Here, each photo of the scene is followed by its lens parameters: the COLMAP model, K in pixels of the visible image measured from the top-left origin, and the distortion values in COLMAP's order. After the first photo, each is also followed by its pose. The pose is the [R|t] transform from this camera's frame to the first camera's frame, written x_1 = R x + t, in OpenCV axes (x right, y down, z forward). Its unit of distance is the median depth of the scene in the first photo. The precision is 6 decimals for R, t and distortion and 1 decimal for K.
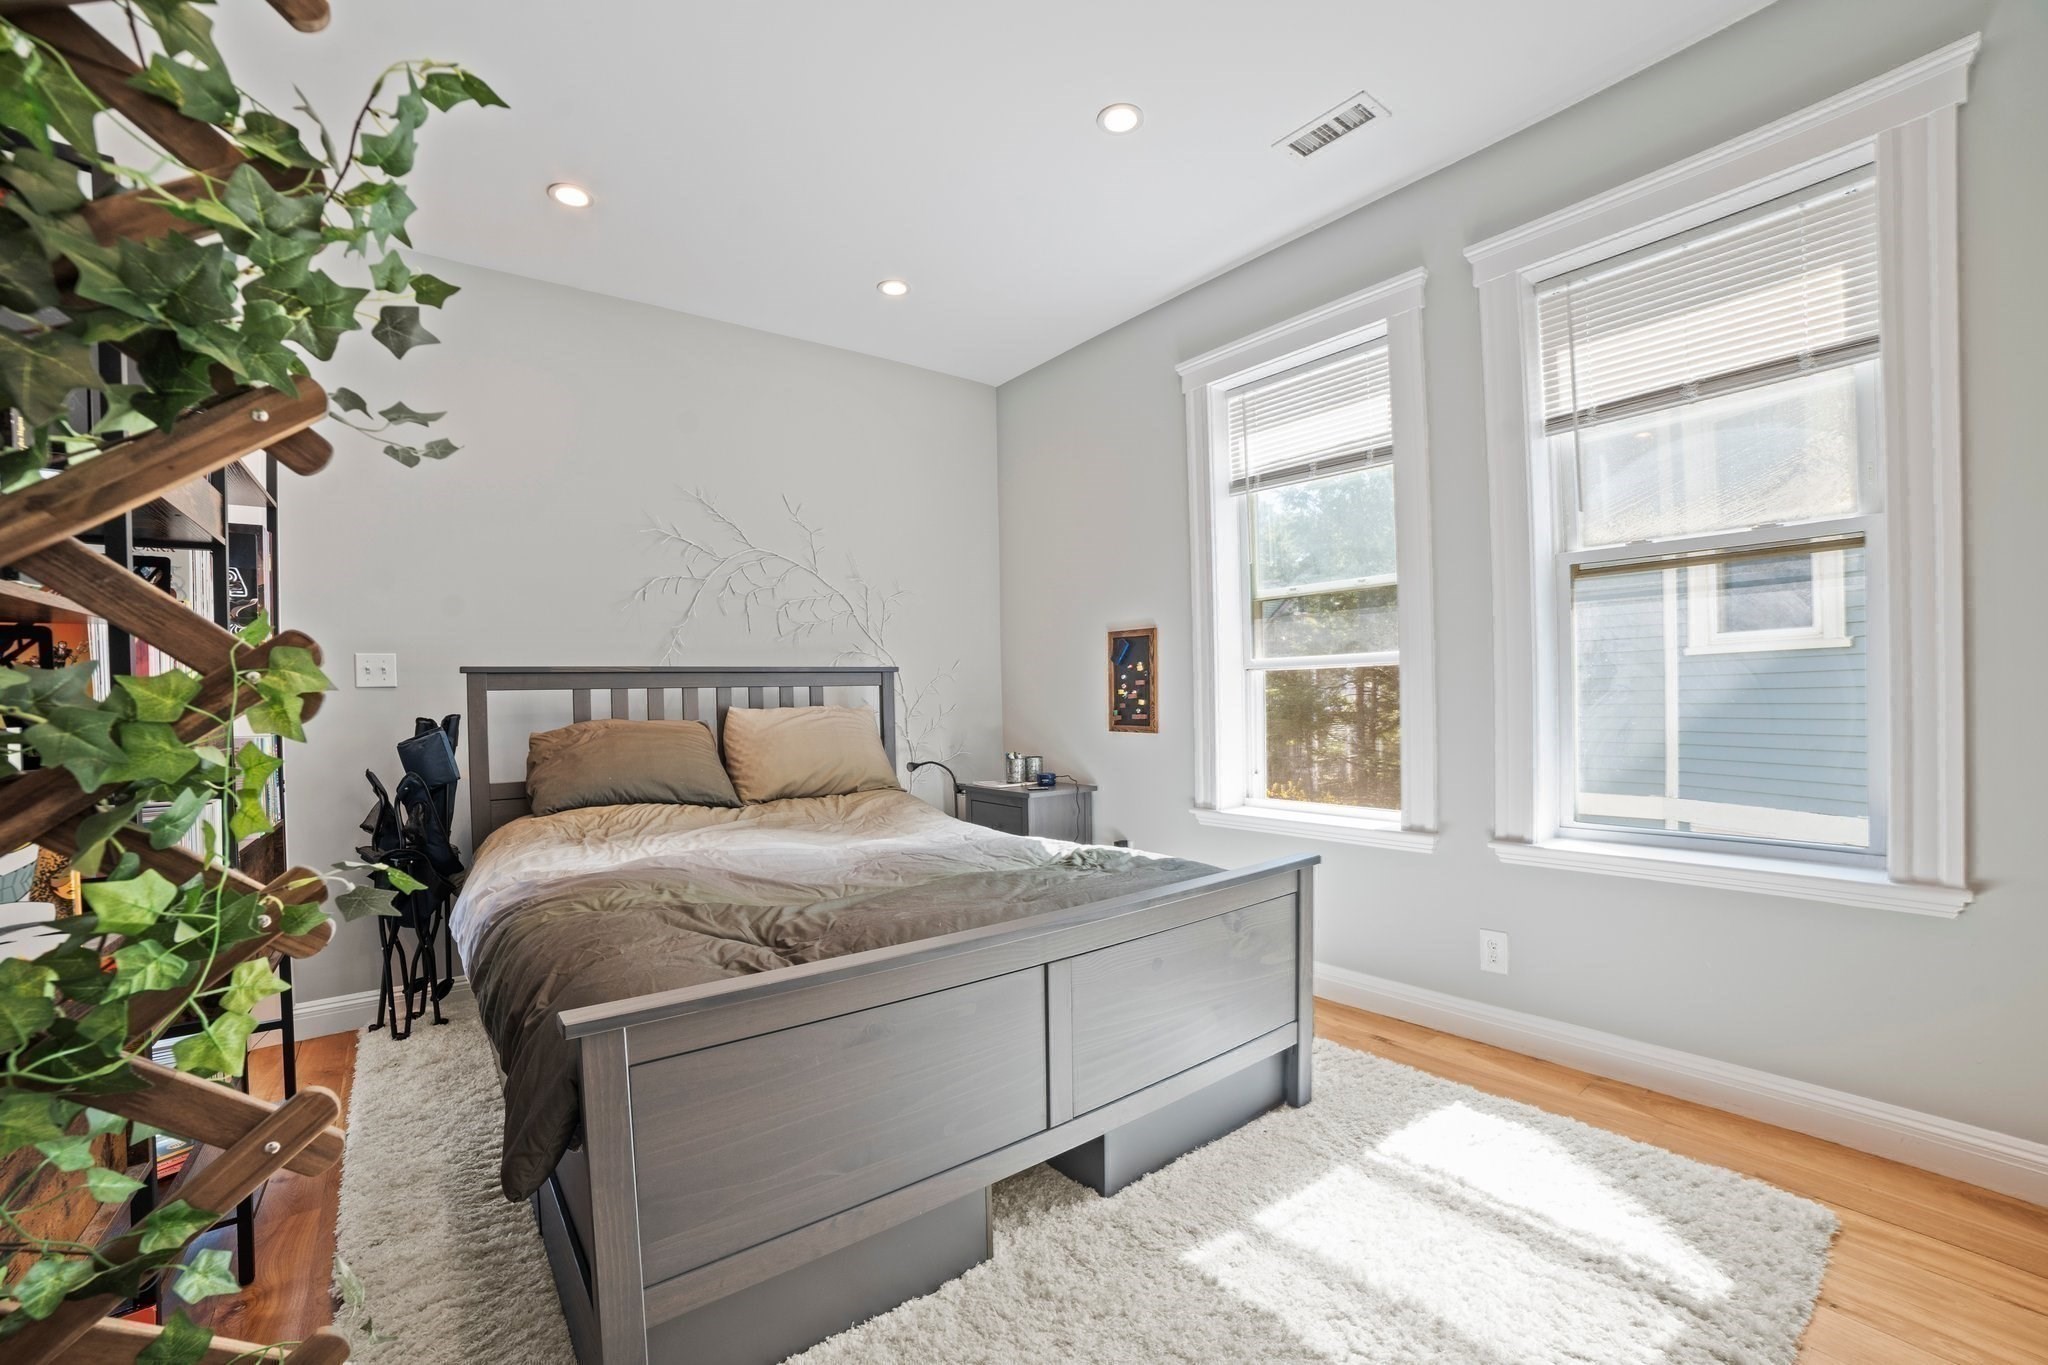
lens RADIAL K [[871.8, 0, 1024.0], [0, 871.8, 693.6], [0, 0, 1]] dist [-0.106036, 0.039482]
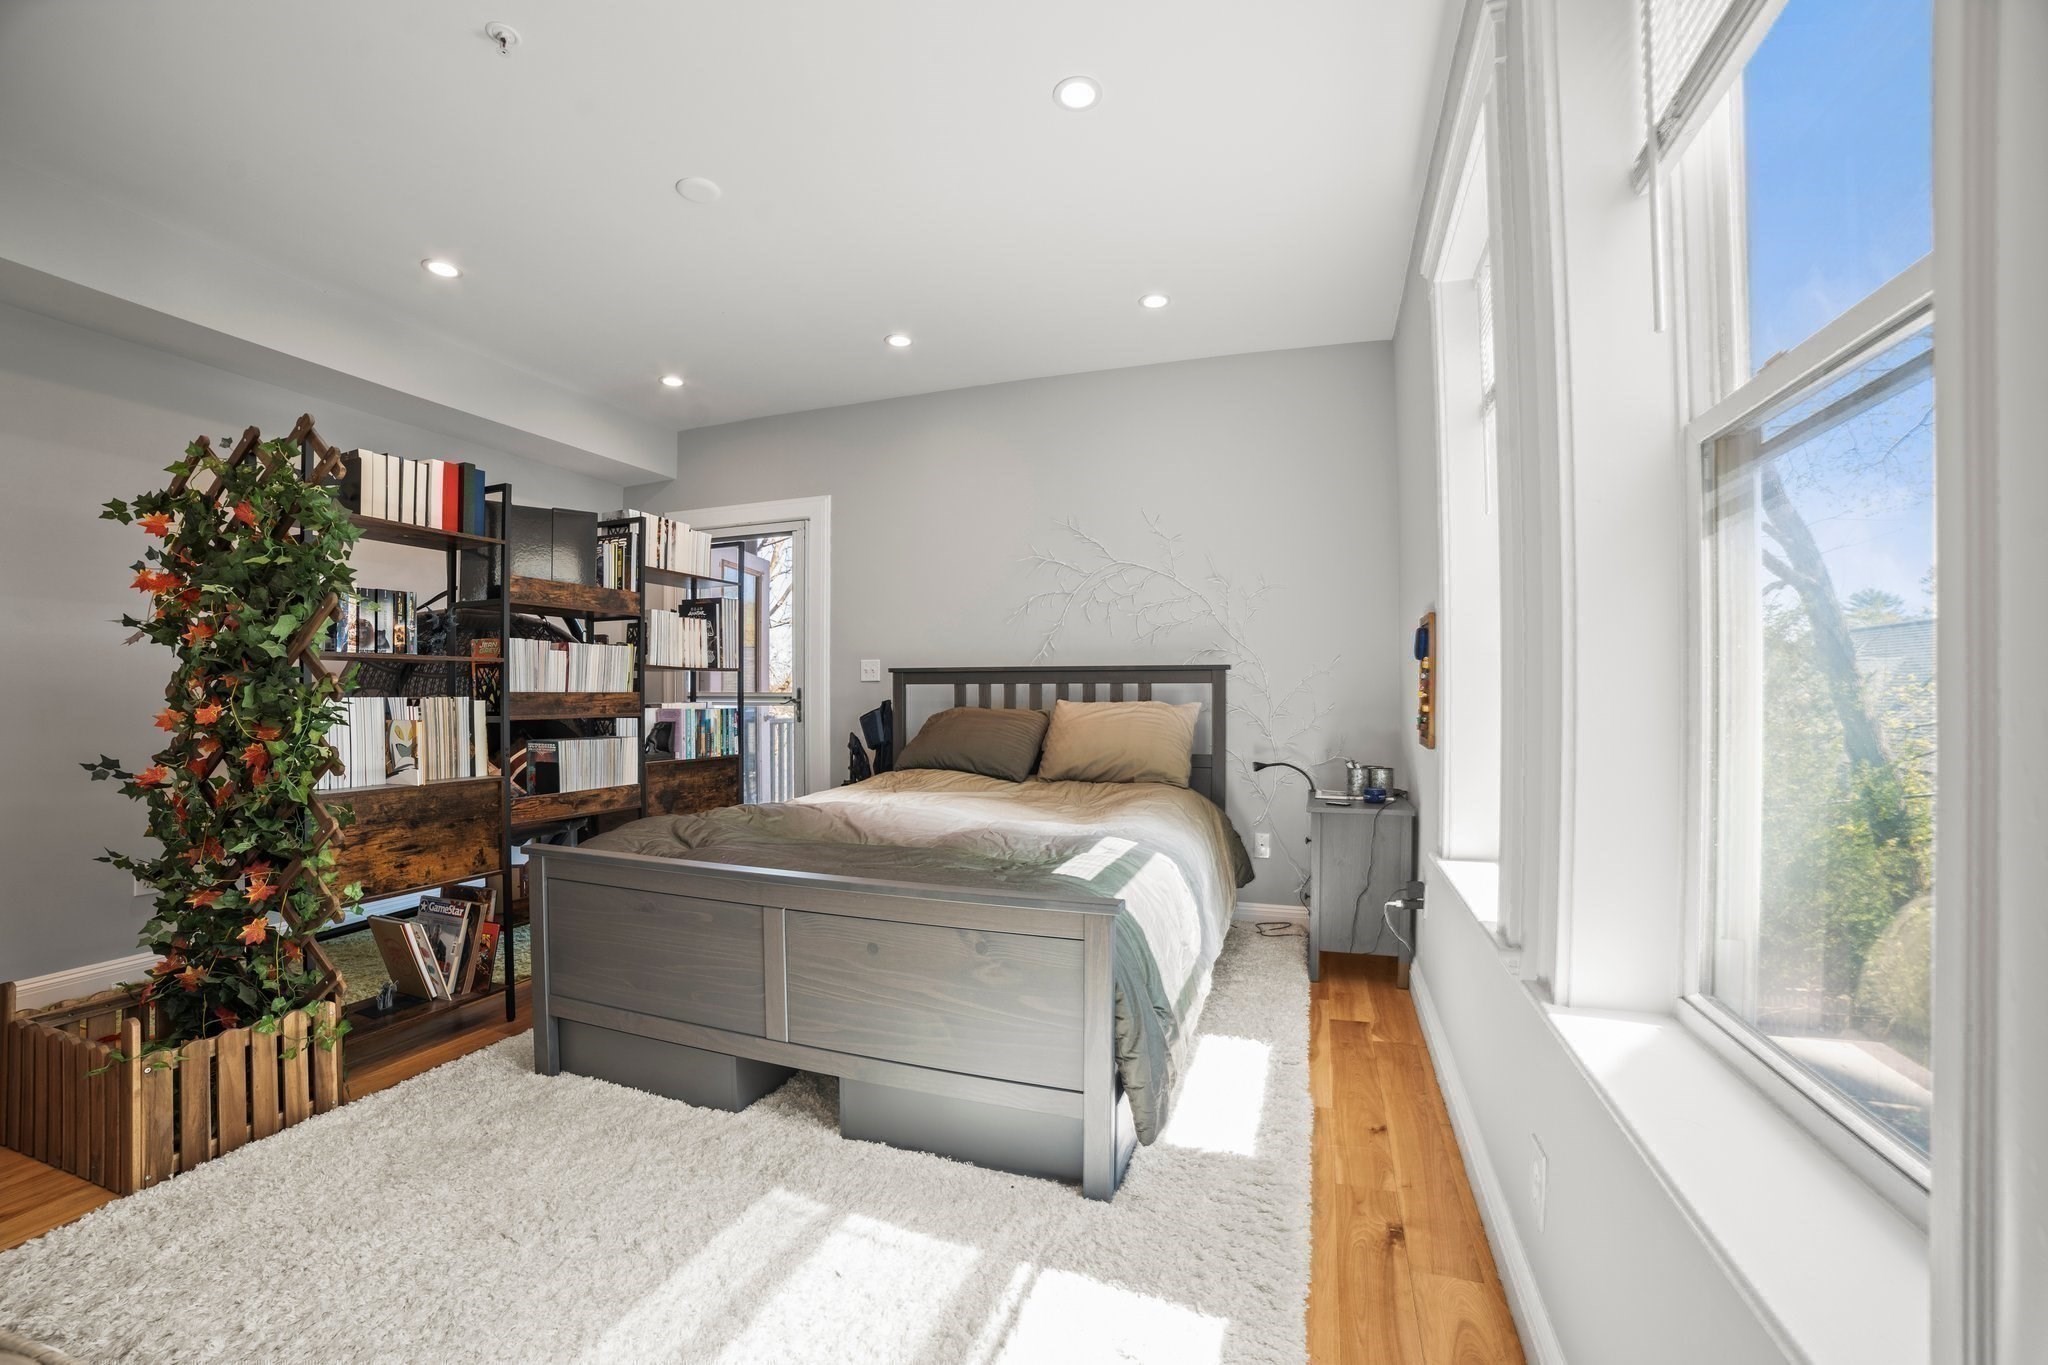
lens RADIAL K [[837.7, 0, 1034.6], [0, 837.7, 701.8], [0, 0, 1]] dist [-0.097759, 0.034048]
pose [[0.525913, 0.028225, -0.850070, 0.701813], [-0.010912, 0.999591, 0.026438, -0.013384], [0.850468, -0.004628, 0.526006, 0.392633]]
